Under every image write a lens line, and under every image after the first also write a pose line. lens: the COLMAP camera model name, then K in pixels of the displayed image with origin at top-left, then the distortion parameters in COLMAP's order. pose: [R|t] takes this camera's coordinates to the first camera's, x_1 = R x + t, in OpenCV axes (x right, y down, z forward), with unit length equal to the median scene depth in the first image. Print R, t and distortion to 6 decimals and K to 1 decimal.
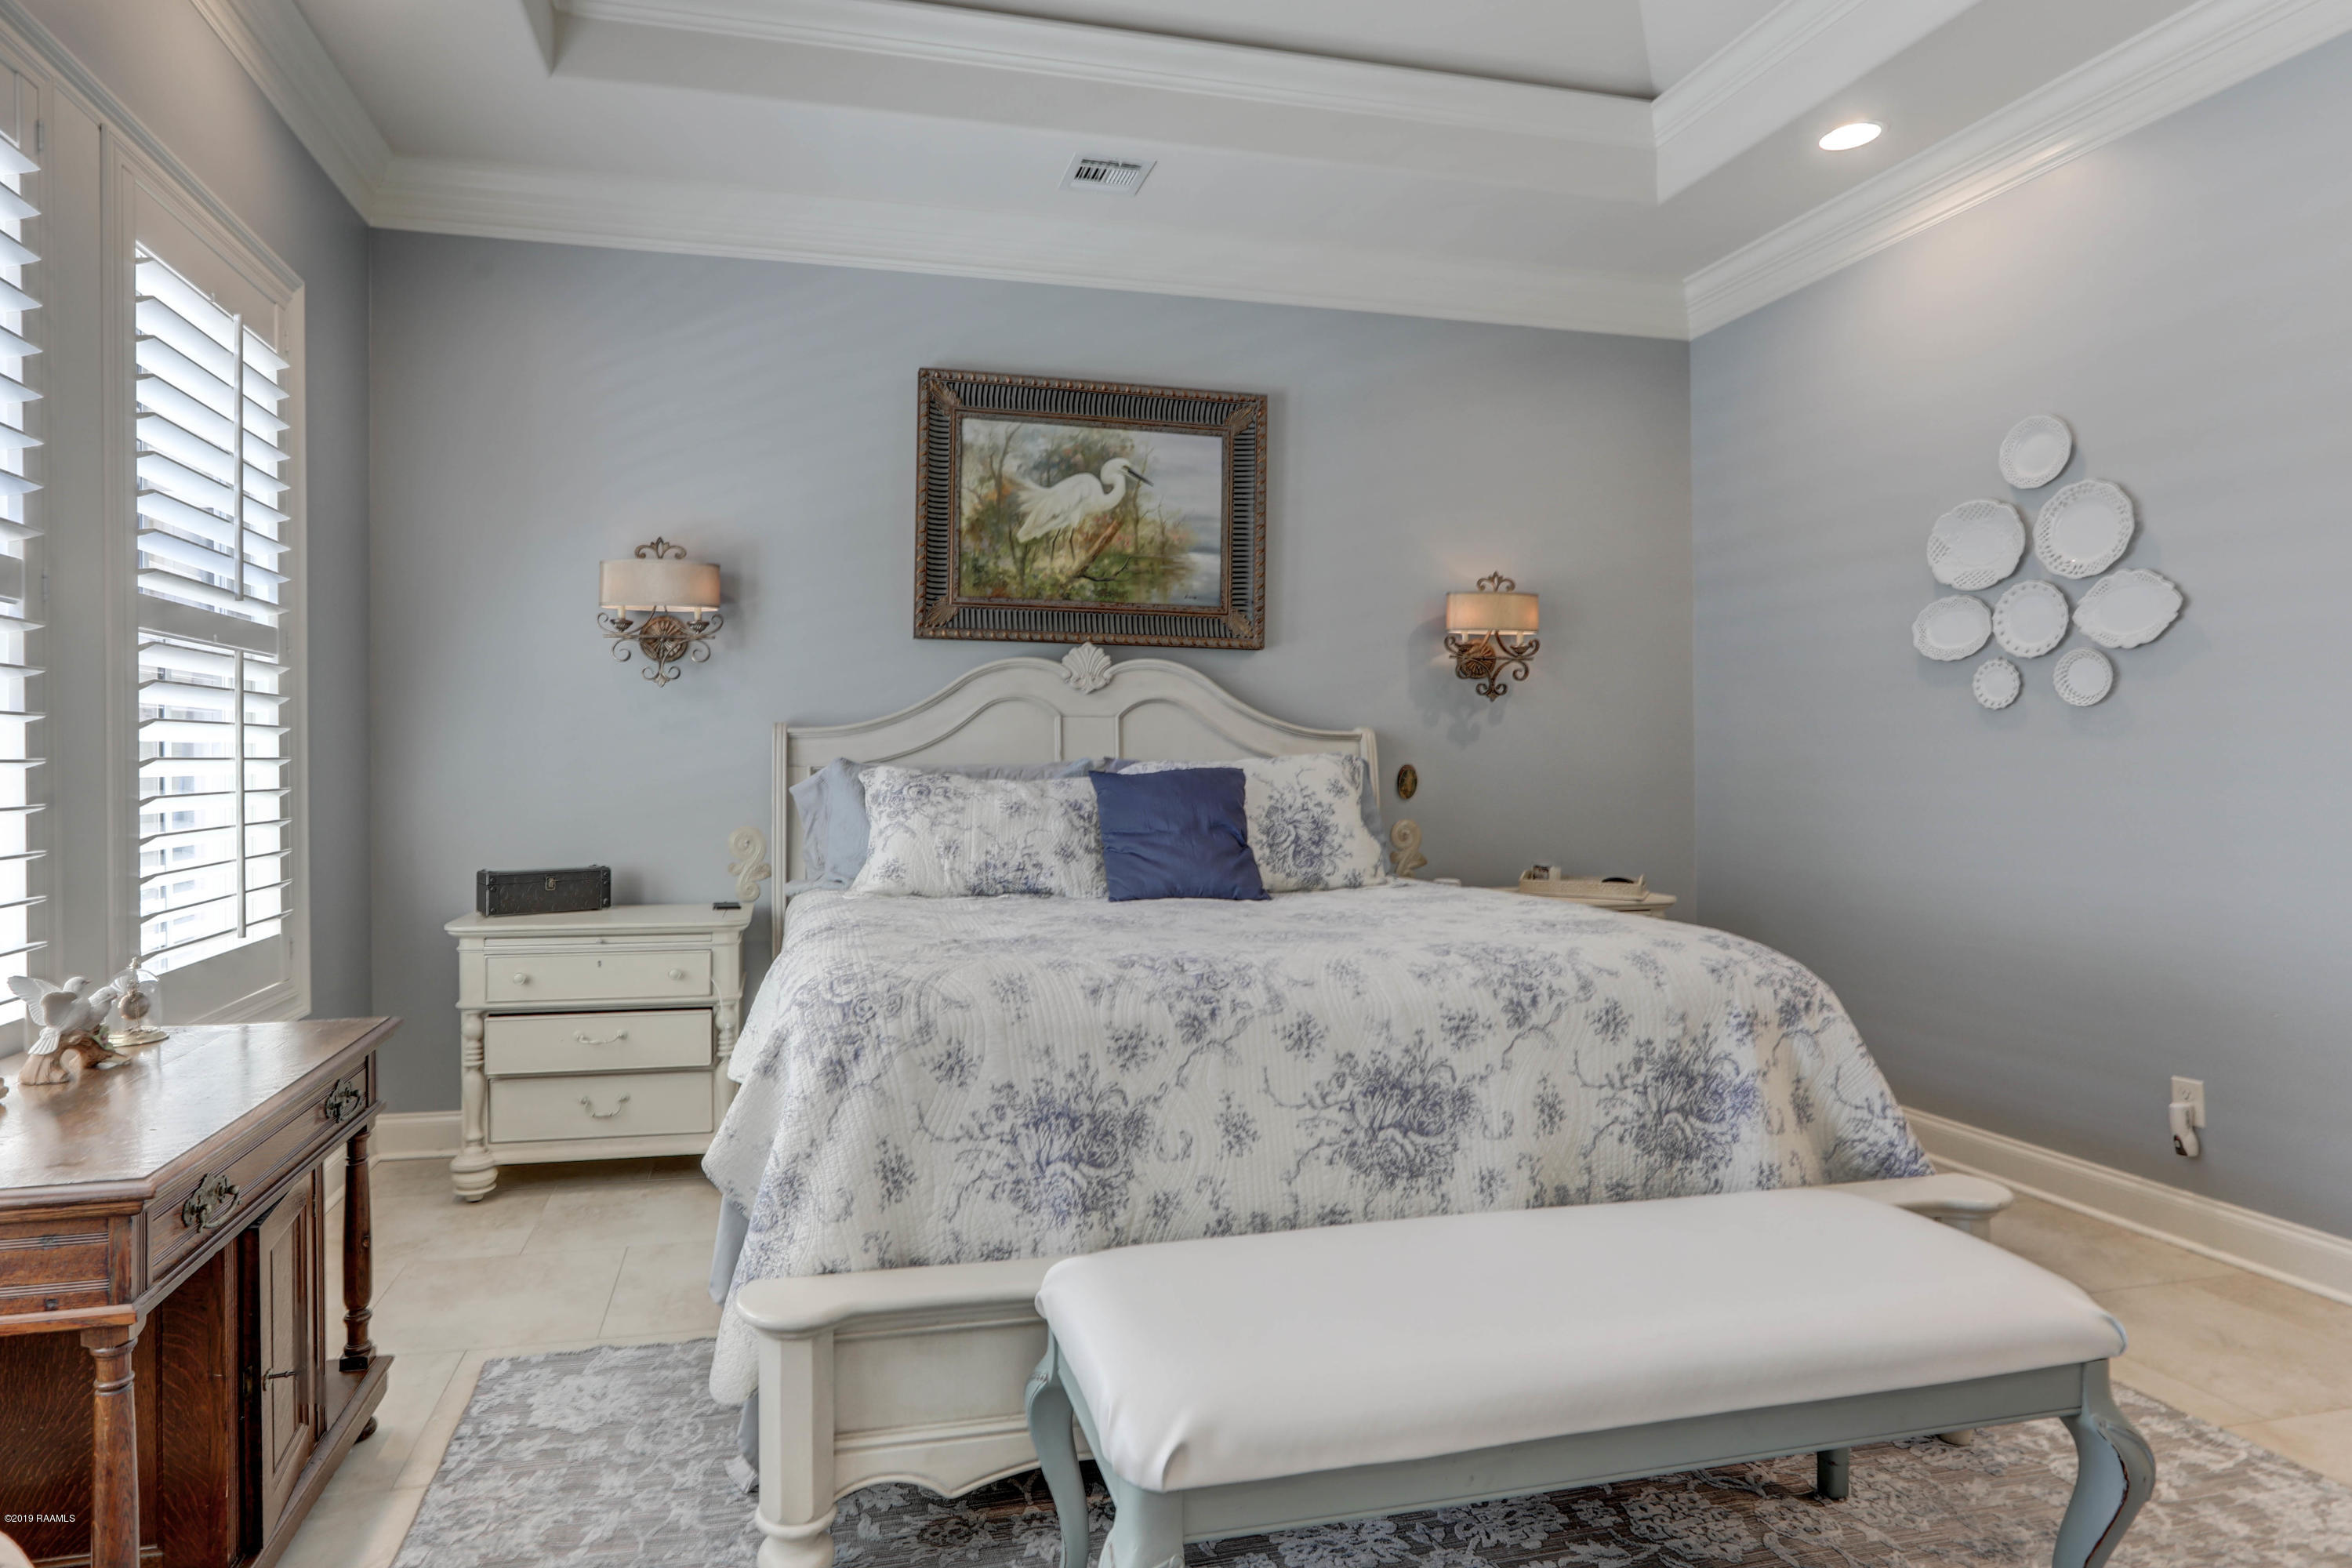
lens RADIAL K [[1261.7, 0, 1081.2], [0, 1261.7, 771.3], [0, 0, 1]] dist [-0.088334, 0.076257]
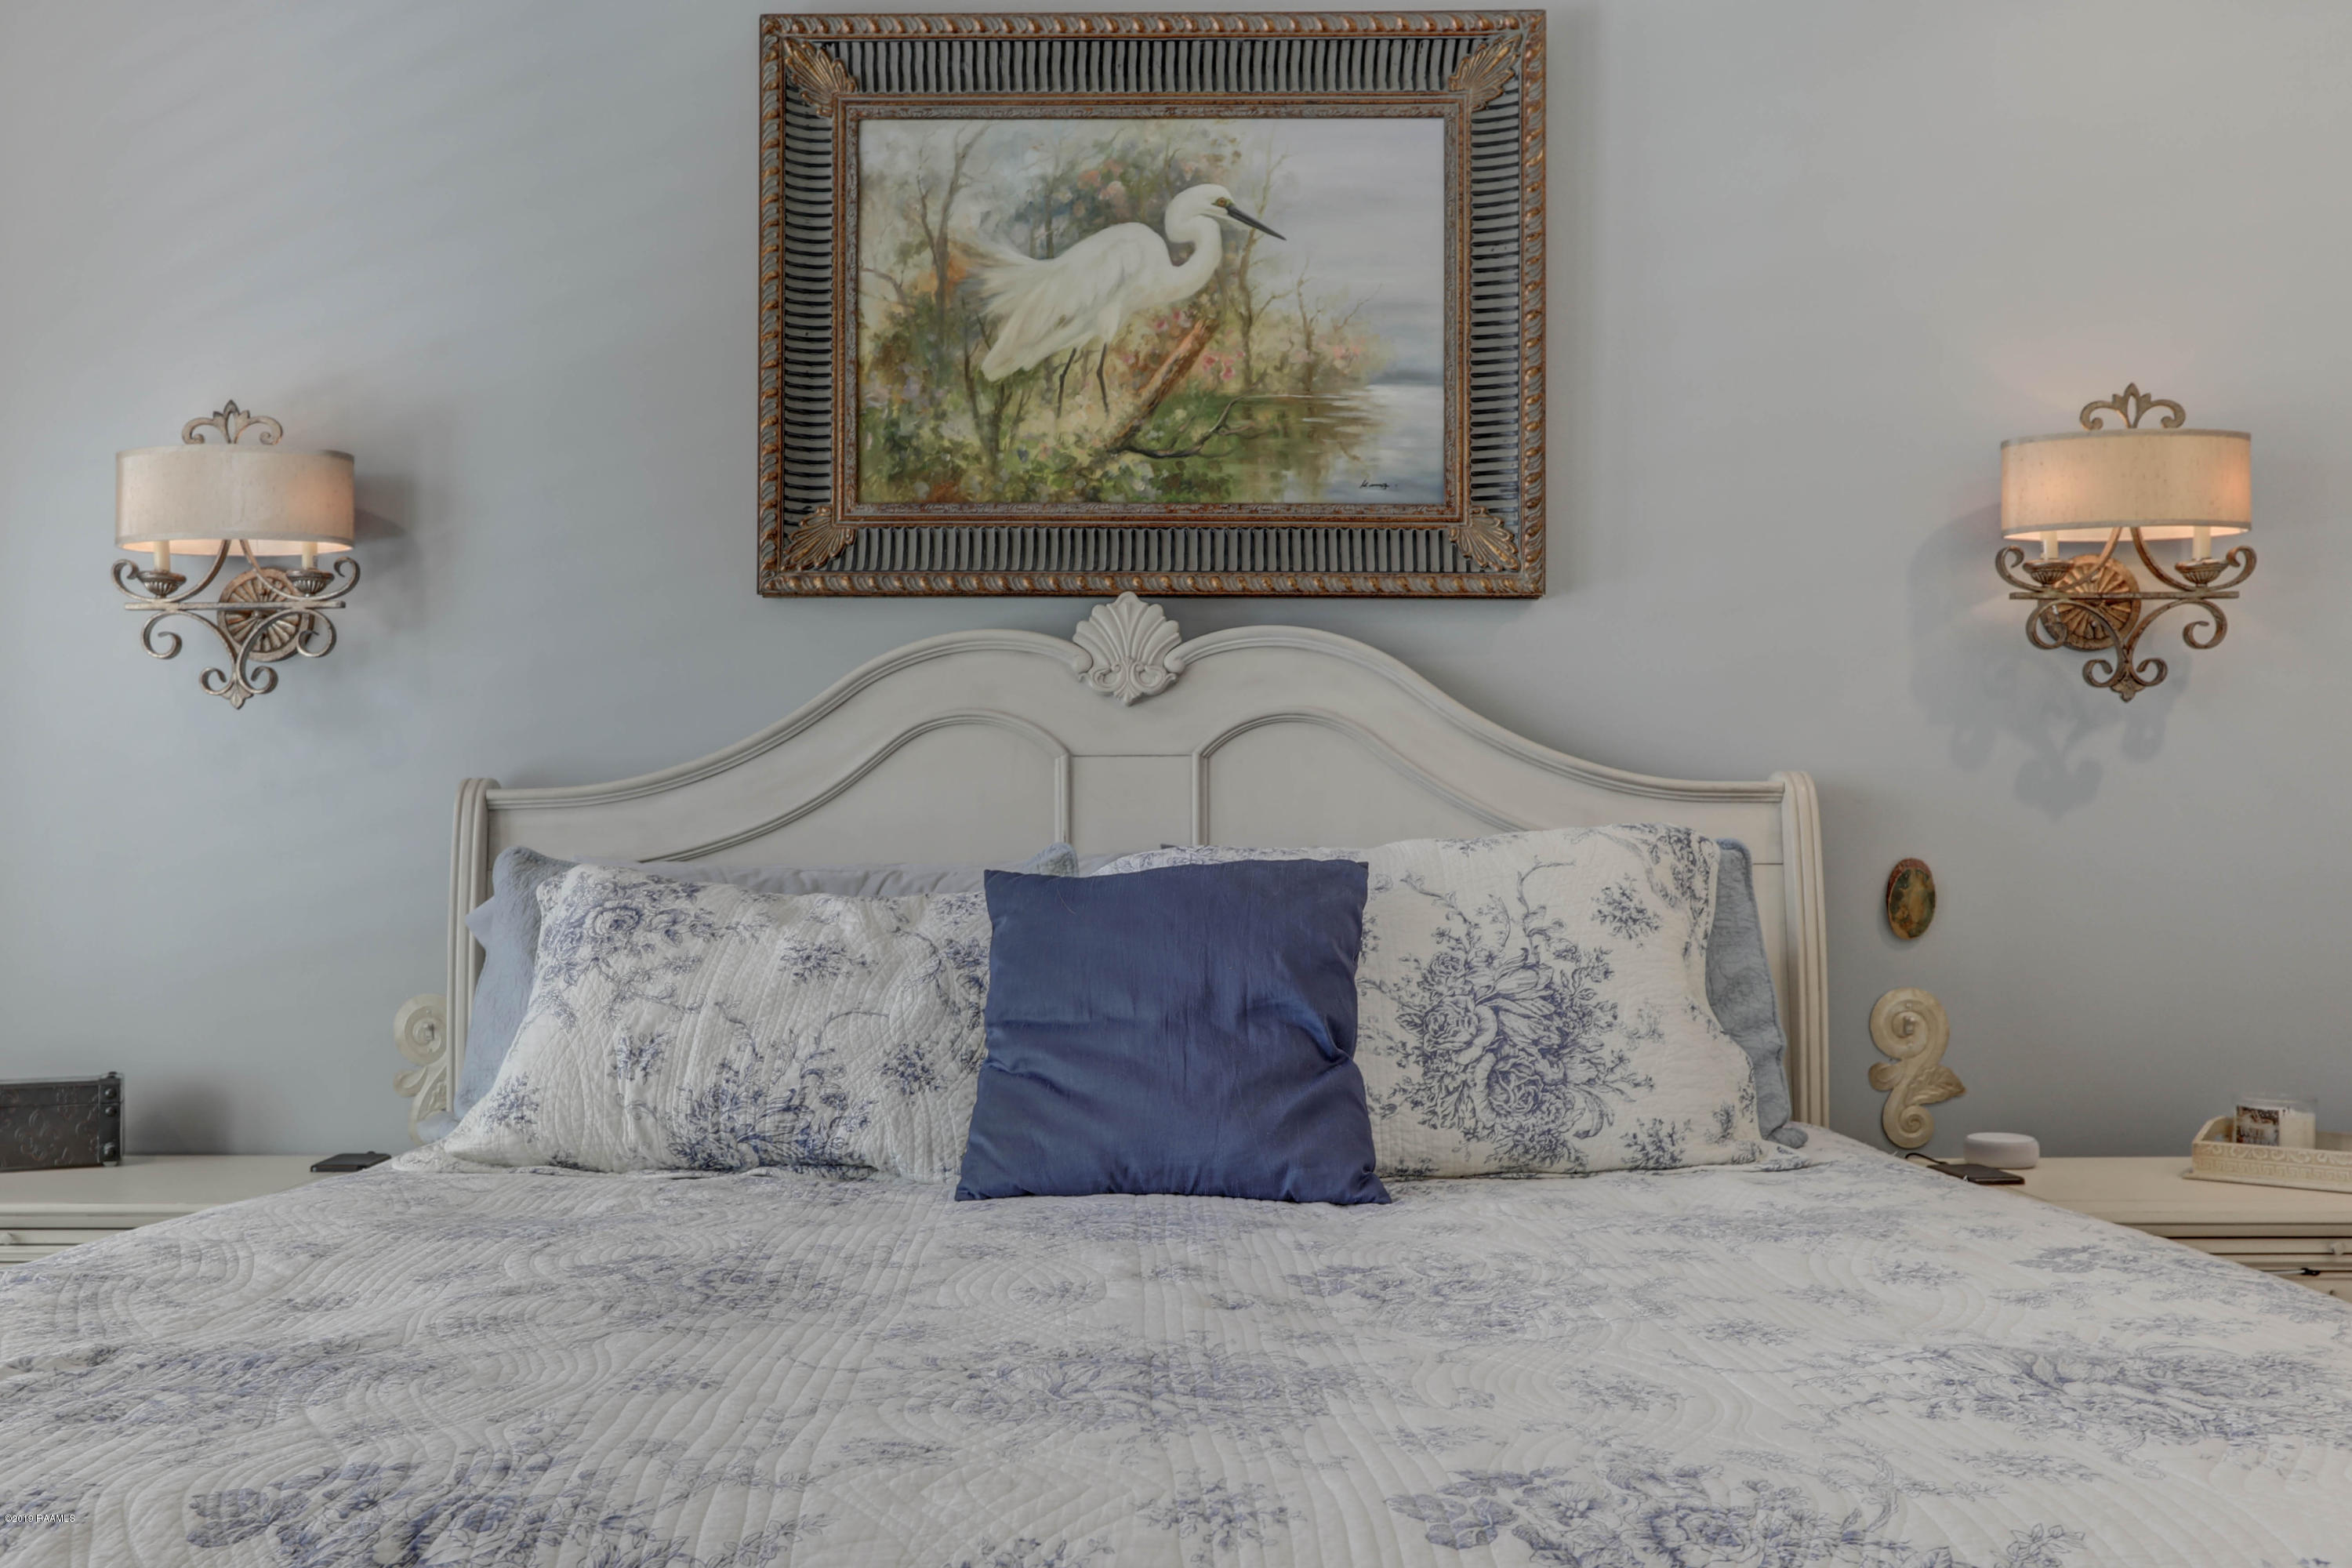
lens RADIAL K [[1987.2, 0, 1123.4], [0, 1987.2, 862.5], [0, 0, 1]] dist [-0.038046, 0.073735]
pose [[0.973102, -0.008716, -0.230210, 0.164958], [0.004702, 0.999827, -0.017981, 0.007306], [0.230327, 0.016415, 0.972975, 0.307997]]
